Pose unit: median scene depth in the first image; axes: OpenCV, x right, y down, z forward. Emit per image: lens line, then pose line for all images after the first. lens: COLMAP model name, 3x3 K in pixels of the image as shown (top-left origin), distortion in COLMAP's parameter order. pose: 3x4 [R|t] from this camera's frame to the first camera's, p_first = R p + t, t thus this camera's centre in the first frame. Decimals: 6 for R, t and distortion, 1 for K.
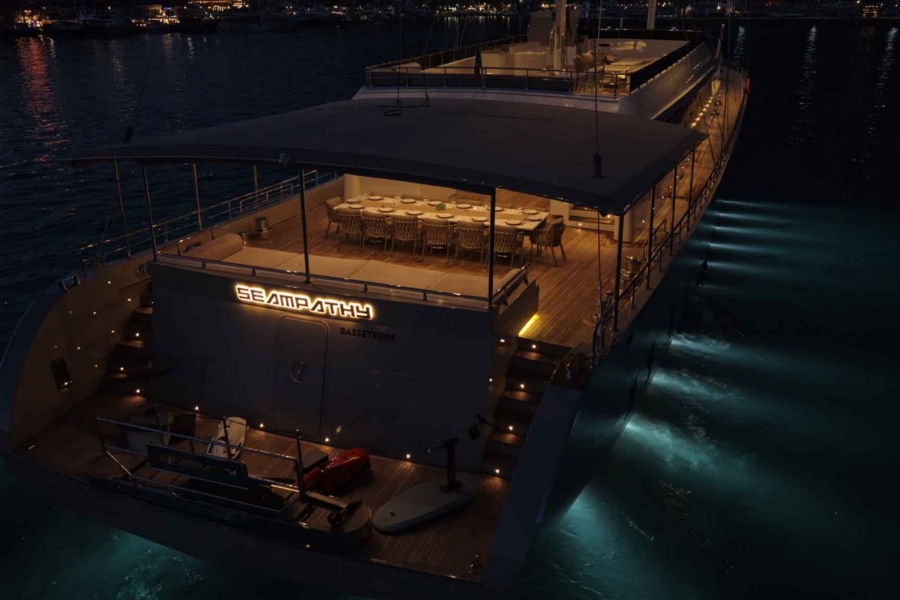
lens RADIAL K [[772.1, 0, 450.0], [0, 772.1, 300.0], [0, 0, 1]] dist [0.008188, 0.004885]
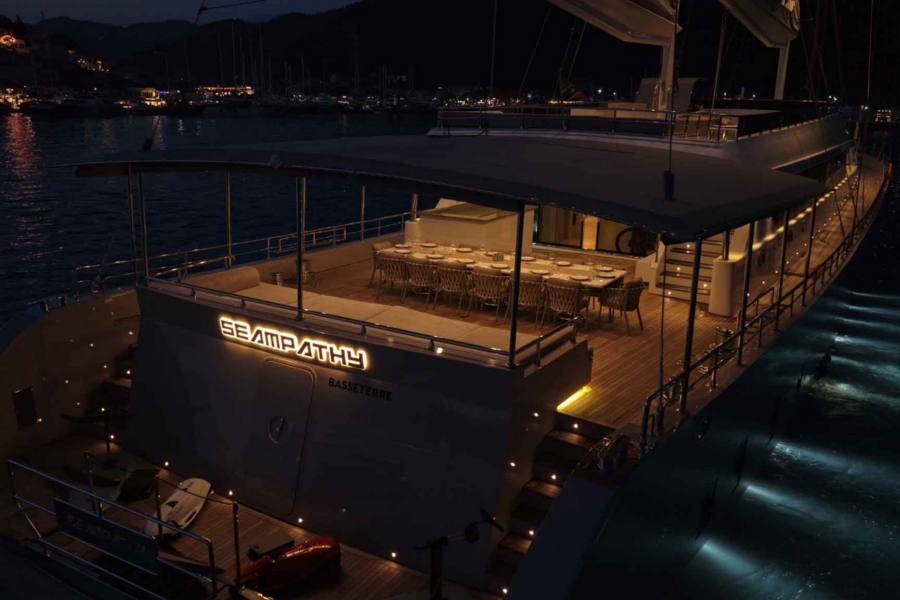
lens RADIAL K [[772.1, 0, 450.0], [0, 772.1, 300.0], [0, 0, 1]] dist [0.008188, 0.004885]
pose [[0.986320, 0.073207, -0.147695, 0.089467], [-0.089323, 0.990388, -0.105609, 0.028667], [0.138544, 0.117357, 0.983378, 0.222509]]
